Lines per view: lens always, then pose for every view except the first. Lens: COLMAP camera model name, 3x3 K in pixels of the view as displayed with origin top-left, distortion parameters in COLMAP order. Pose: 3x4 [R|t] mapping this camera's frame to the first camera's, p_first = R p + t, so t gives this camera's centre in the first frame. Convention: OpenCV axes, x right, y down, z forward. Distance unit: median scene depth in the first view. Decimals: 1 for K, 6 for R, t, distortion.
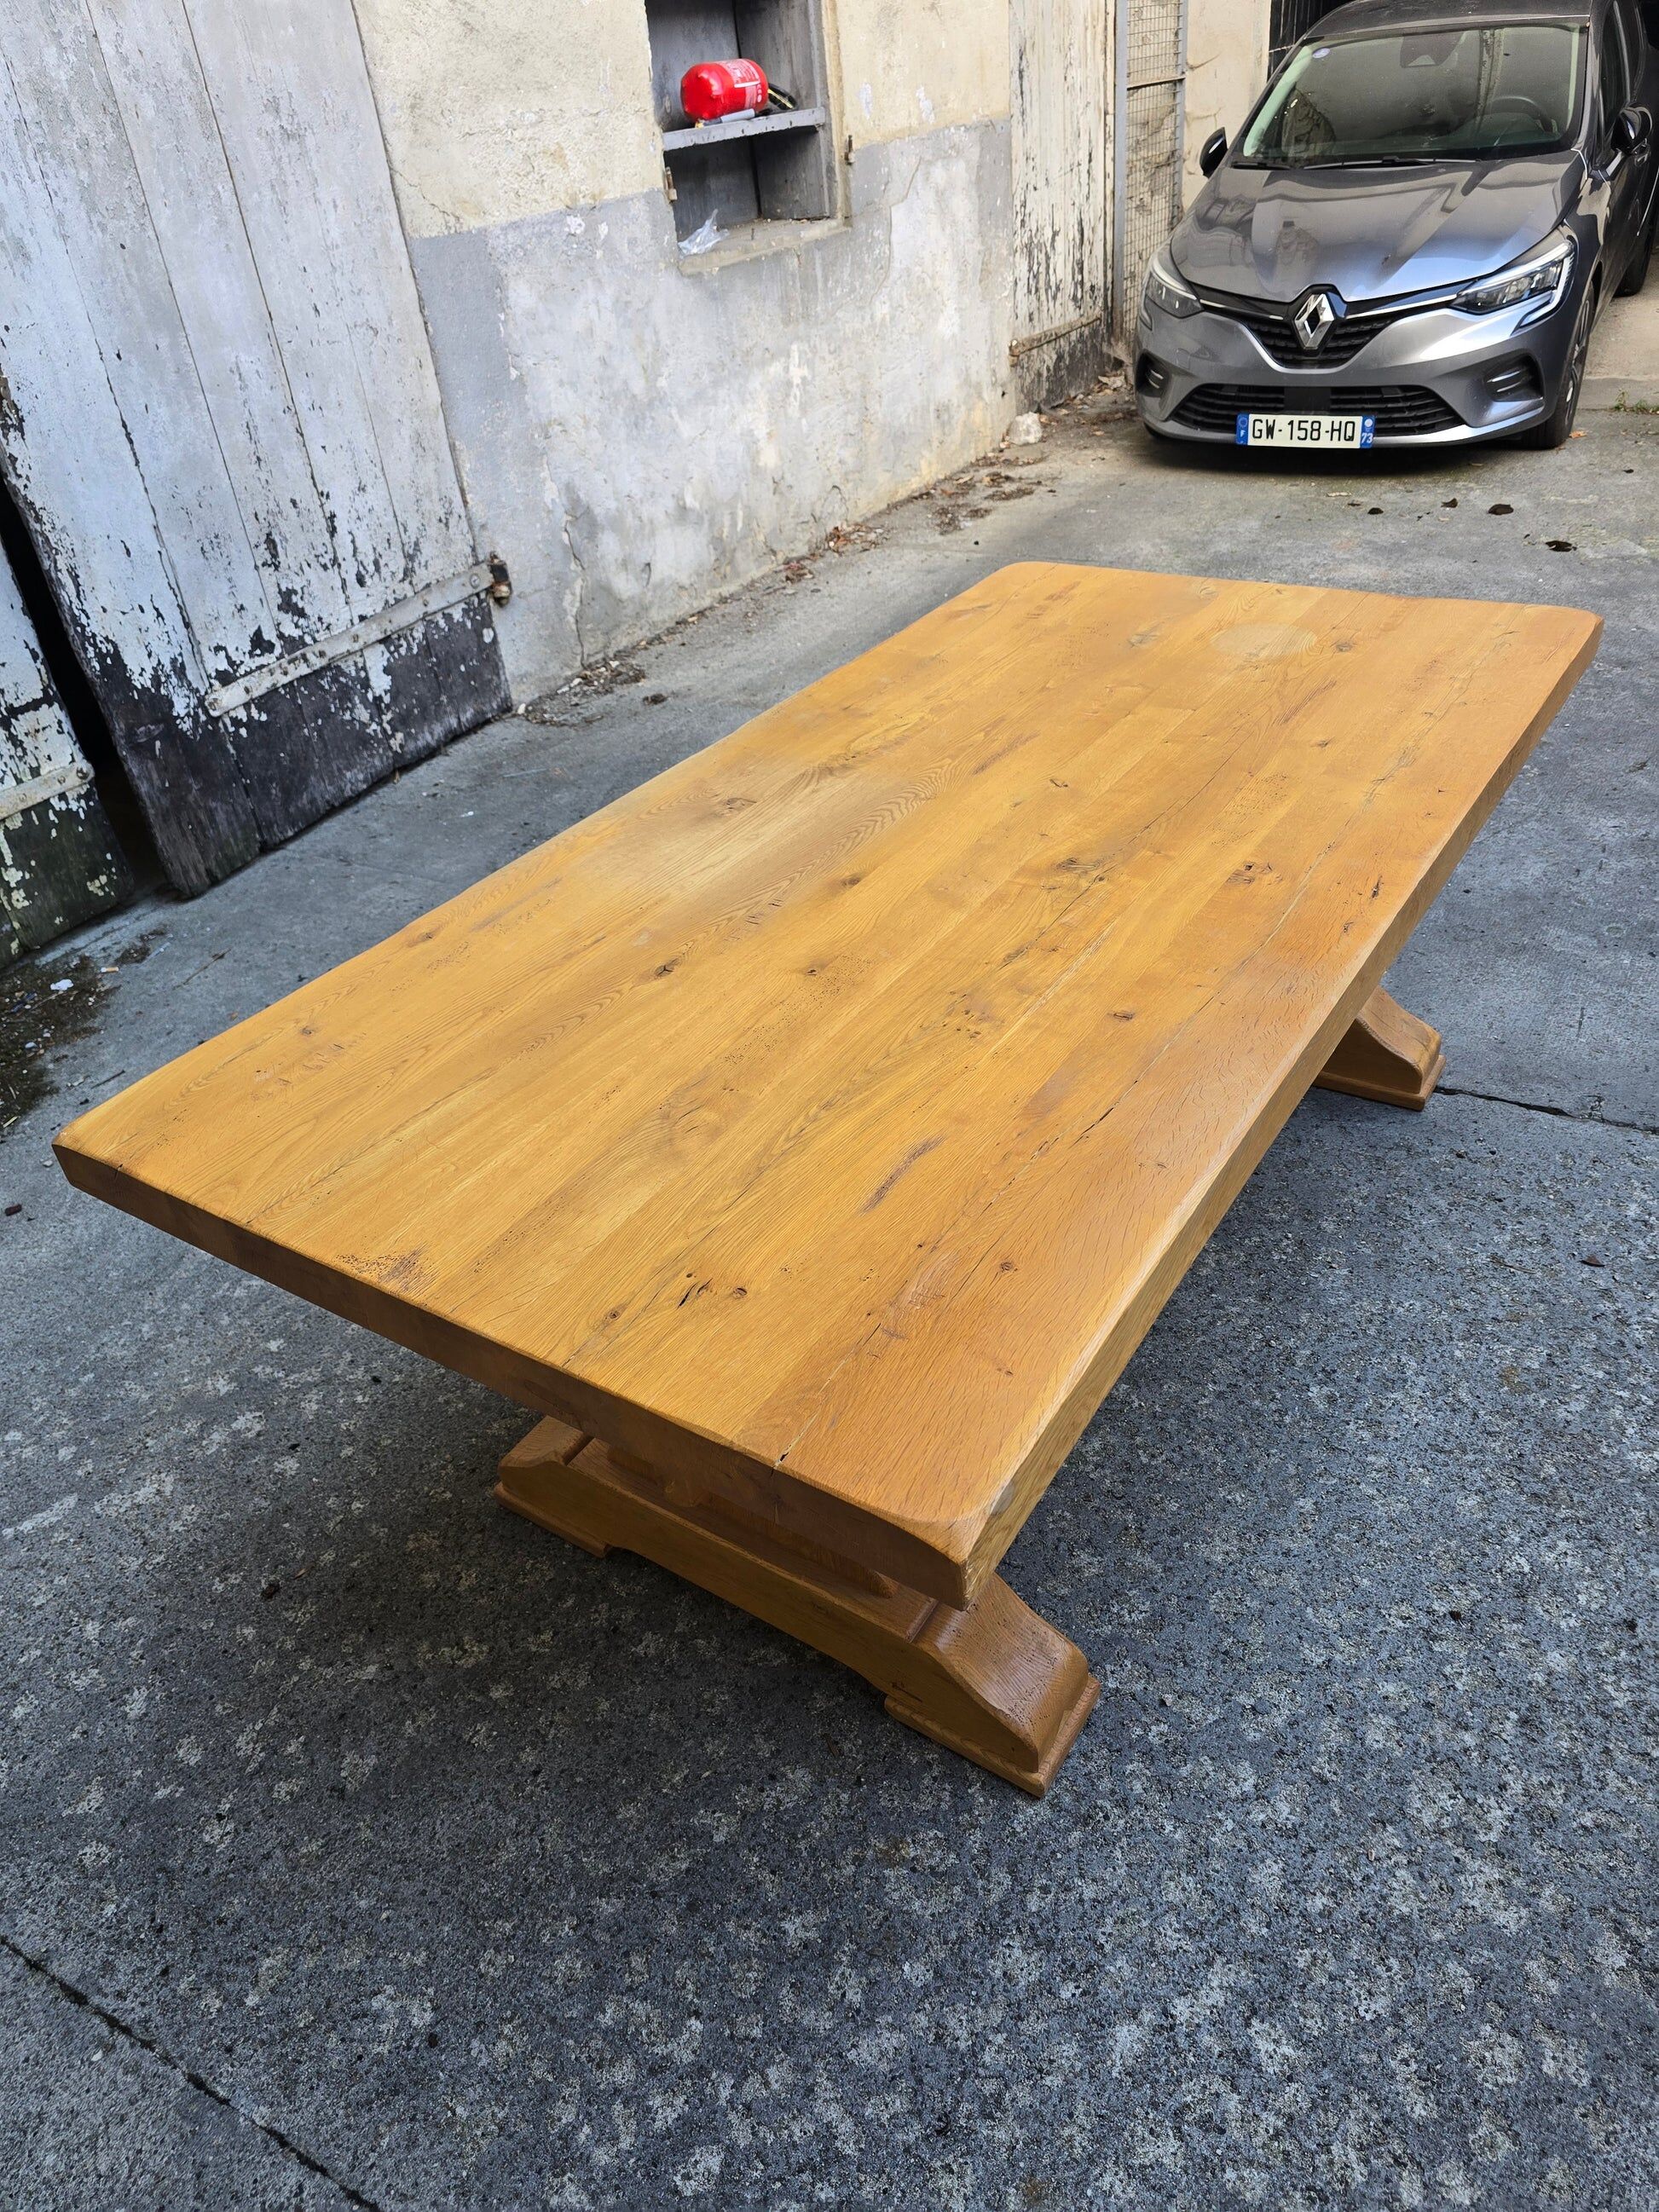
lens RADIAL K [[1502.5, 0, 873.9], [0, 1502.5, 1097.8], [0, 0, 1]] dist [0.052523, -0.050333]
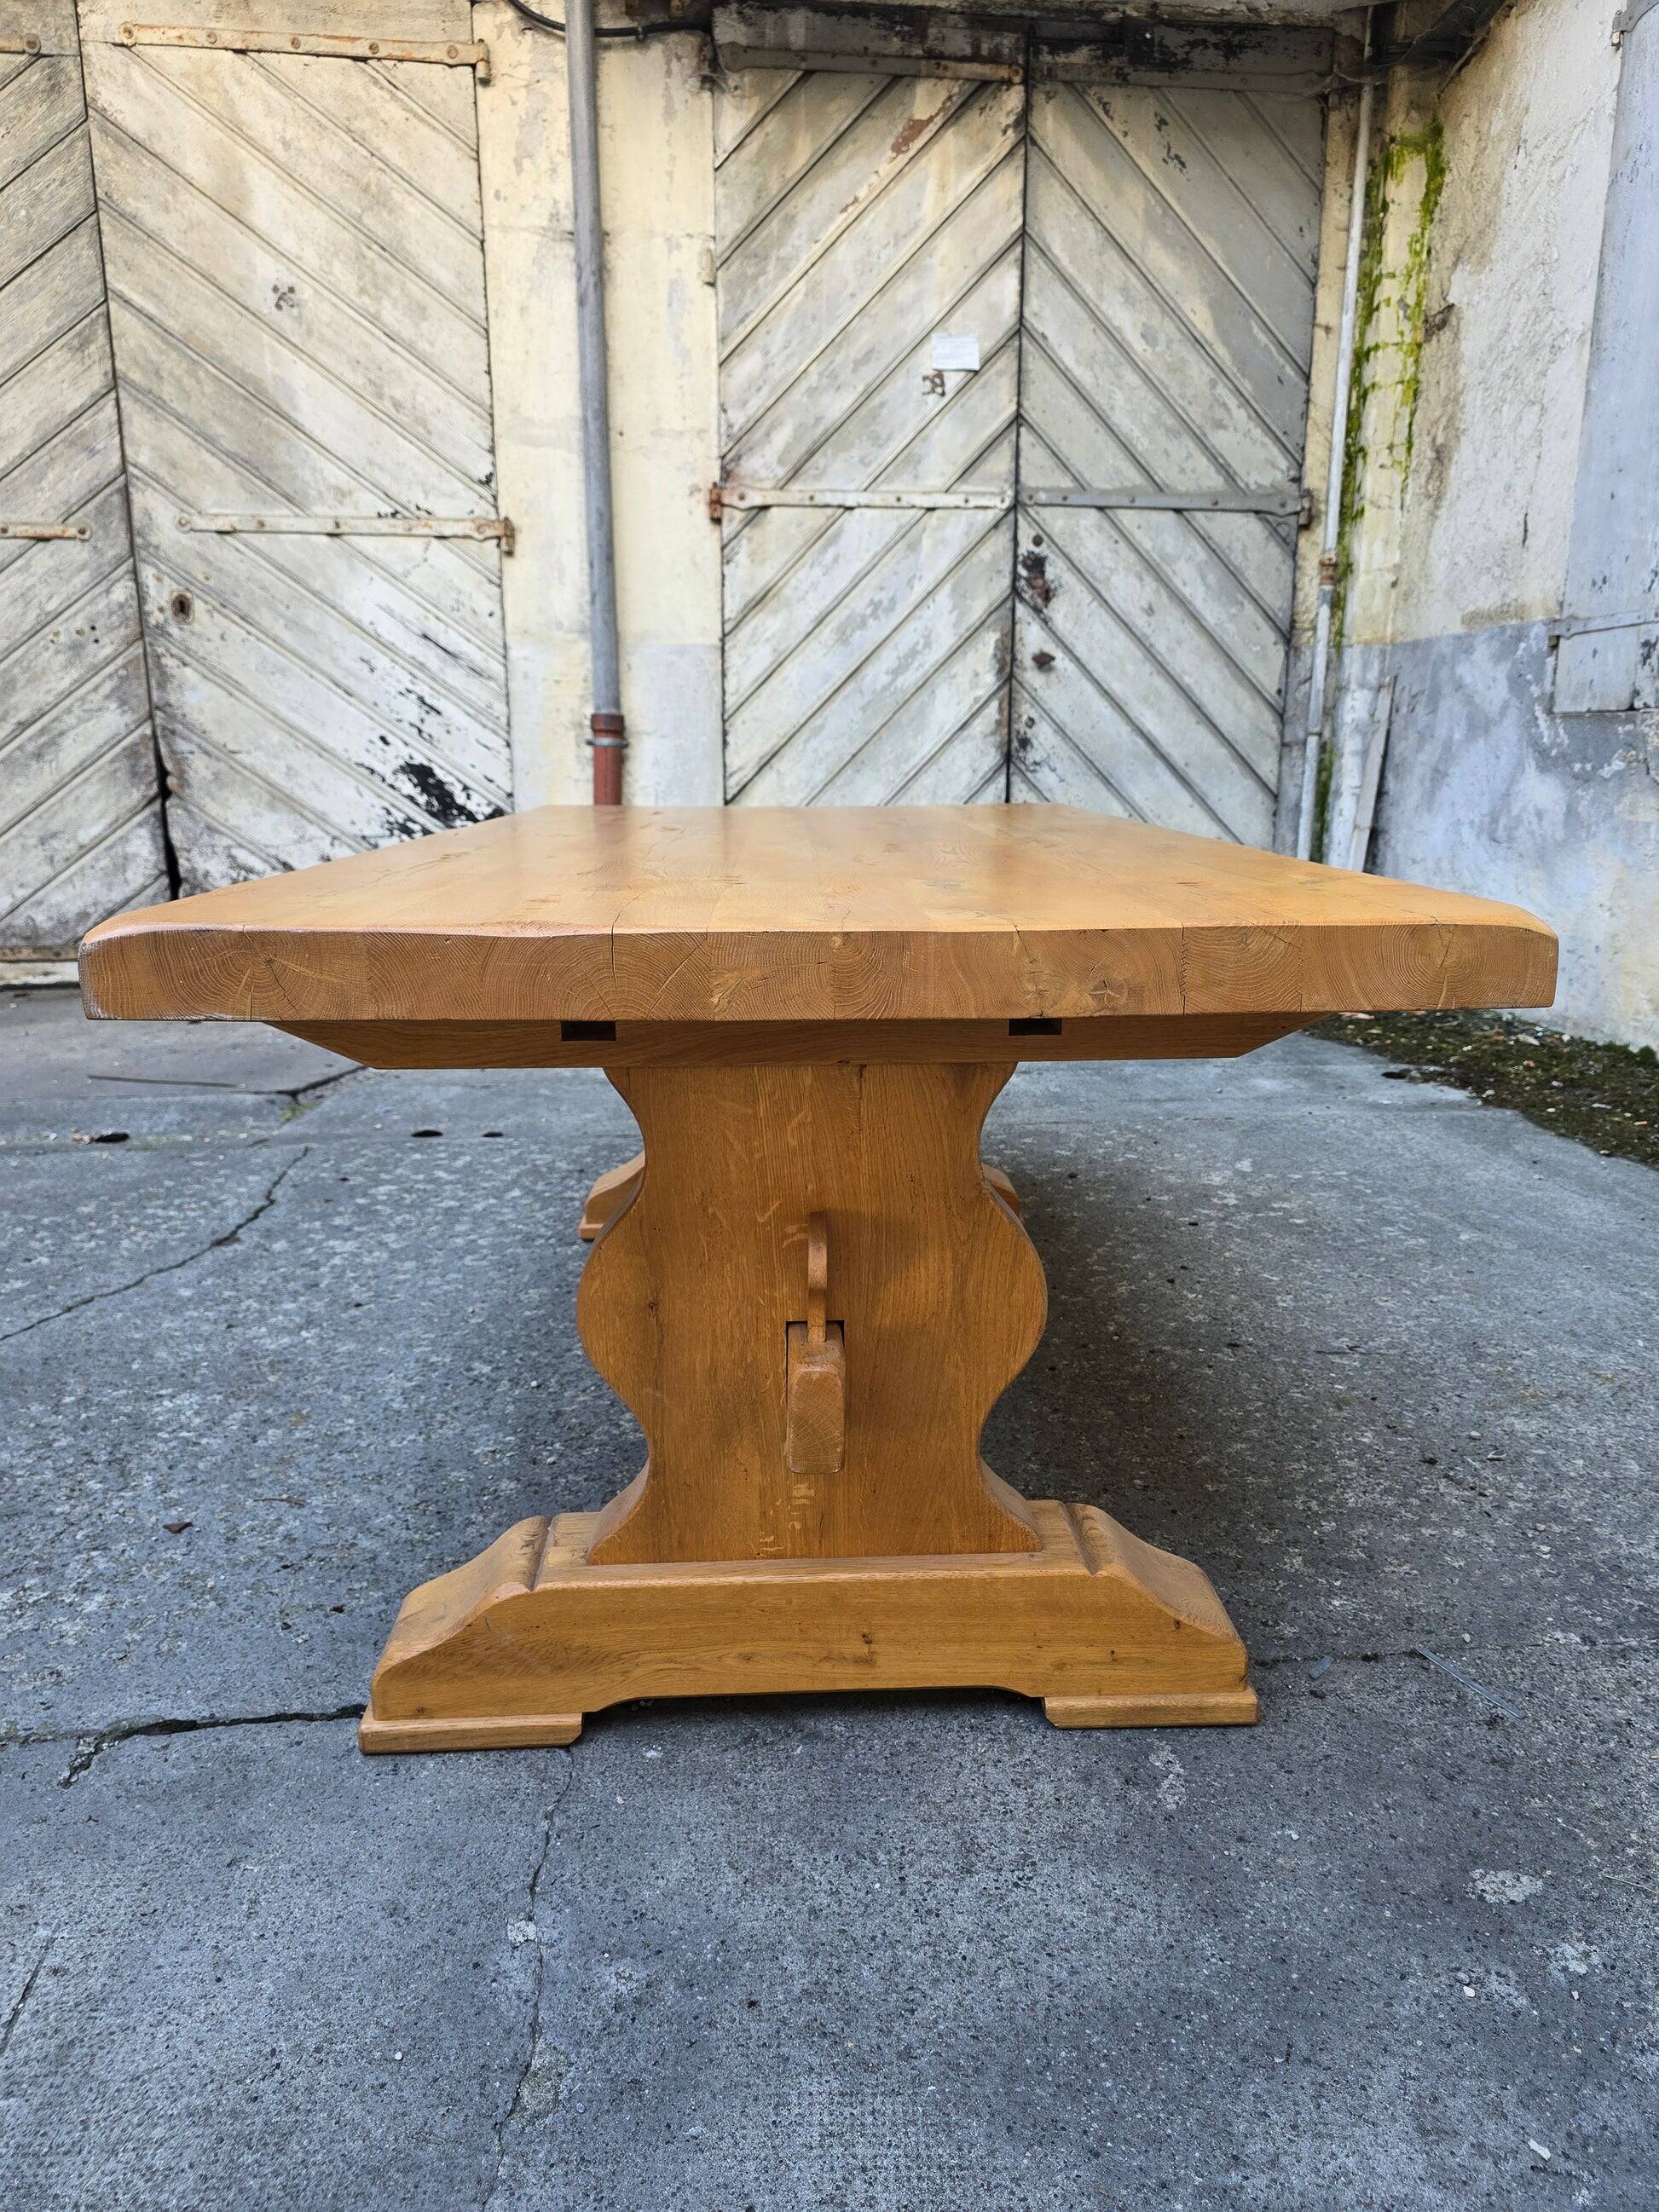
lens RADIAL K [[1502.5, 0, 821.9], [0, 1502.5, 1088.6], [0, 0, 1]] dist [0.052523, -0.050333]
pose [[-0.833565, 0.197935, -0.515743, 0.527943], [-0.261249, 0.681360, 0.683738, -0.633781], [0.486742, 0.704678, -0.516248, 1.336217]]
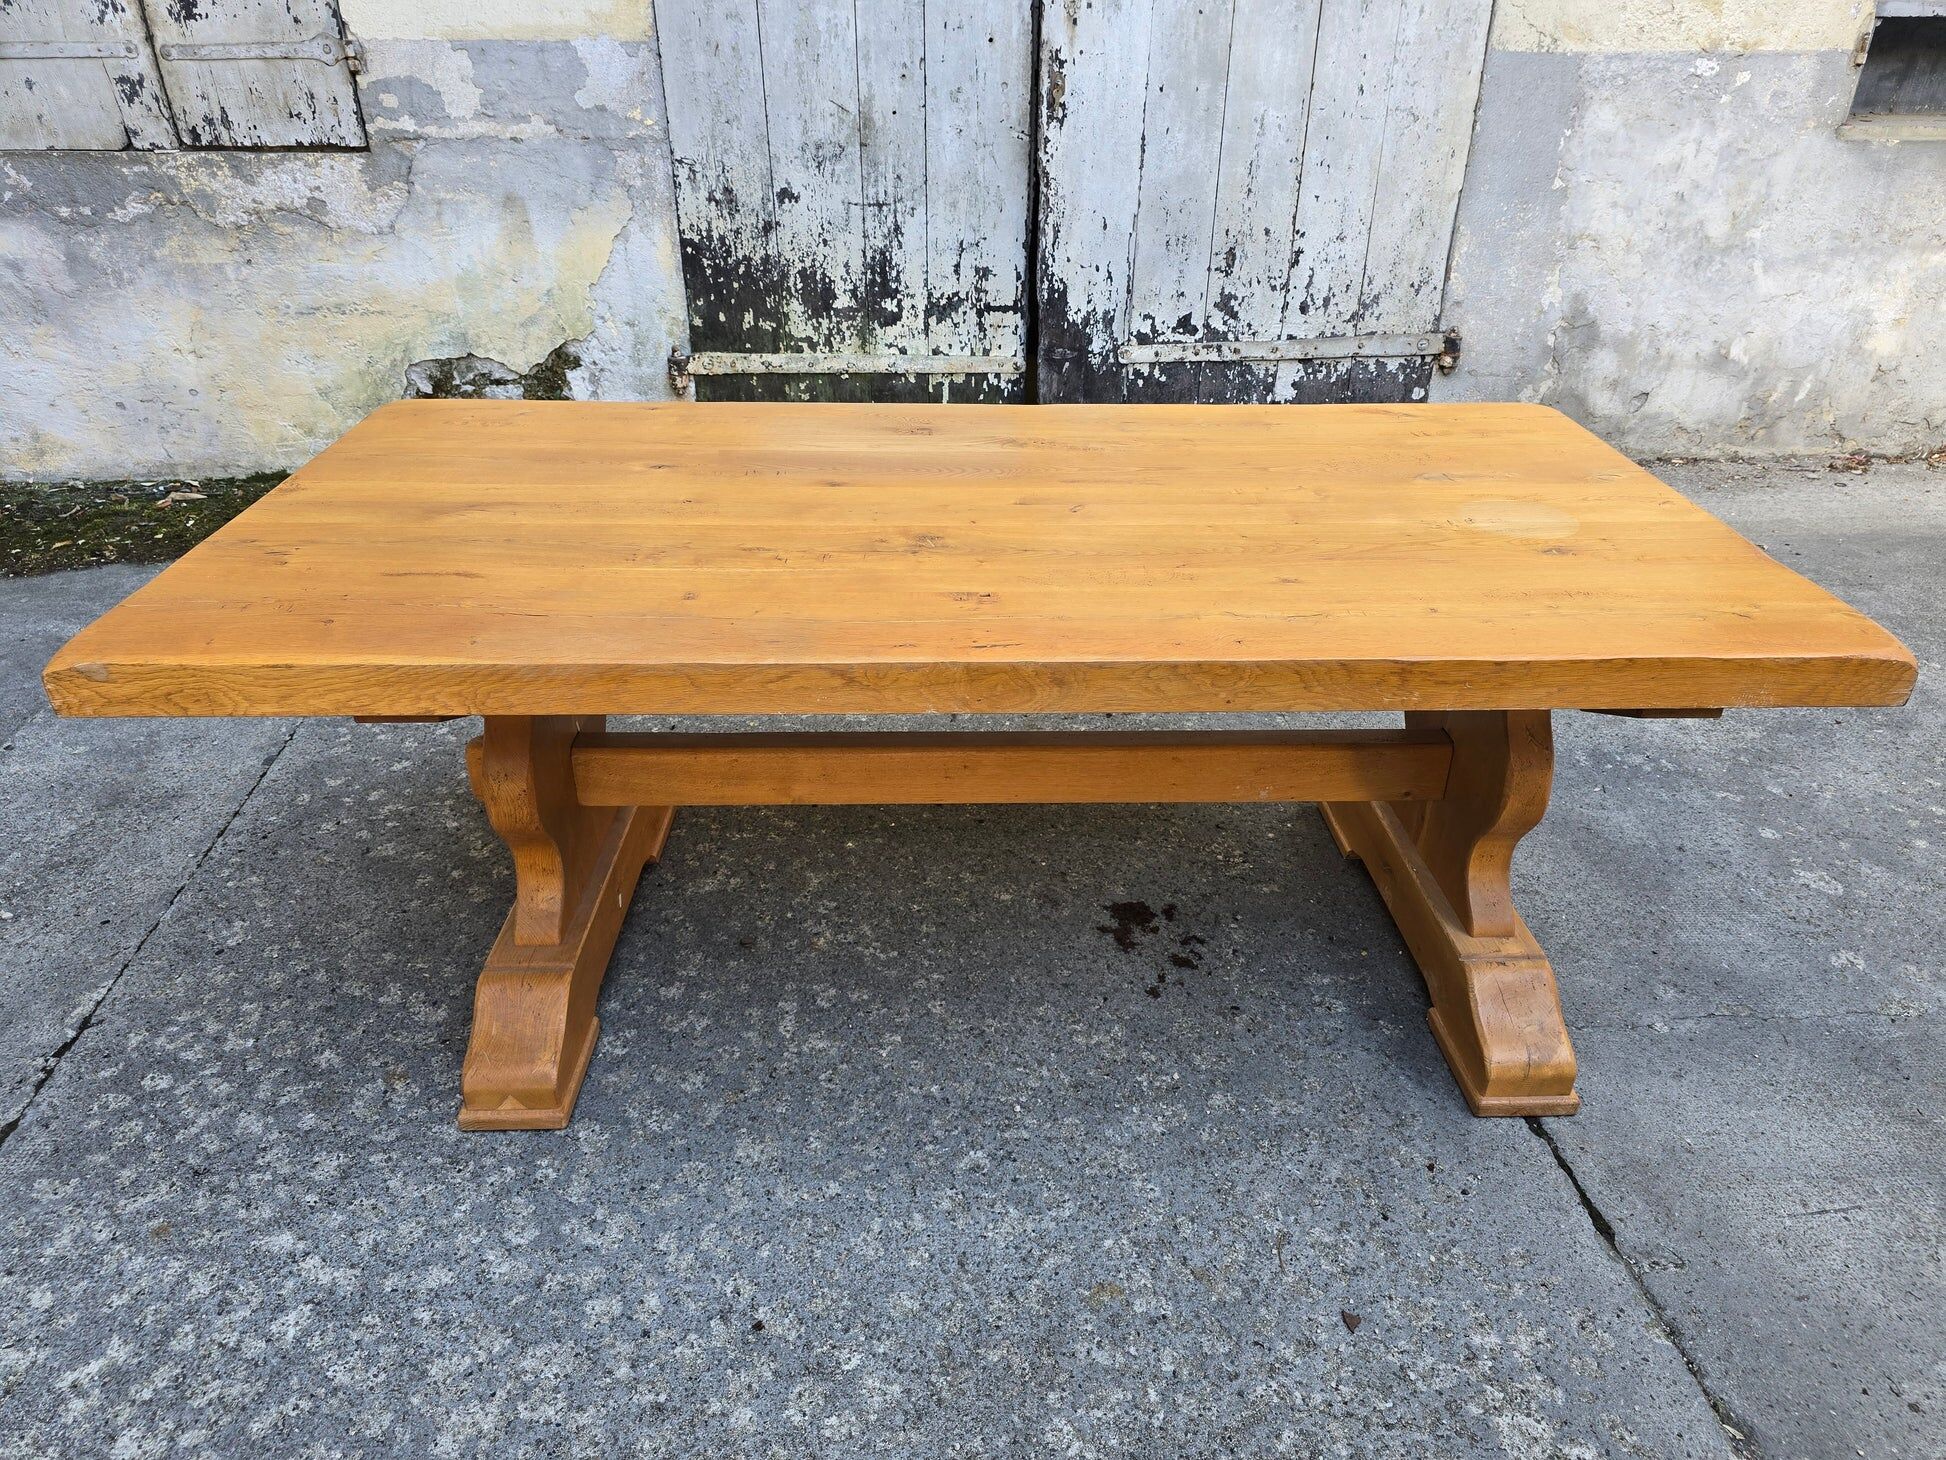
lens RADIAL K [[1321.7, 0, 985.9], [0, 1321.7, 740.3], [0, 0, 1]] dist [0.052523, -0.050333]
pose [[0.556425, 0.478238, -0.679470, 0.665593], [-0.518127, 0.838996, 0.166220, -0.159772], [0.649565, 0.259563, 0.714627, 0.273100]]
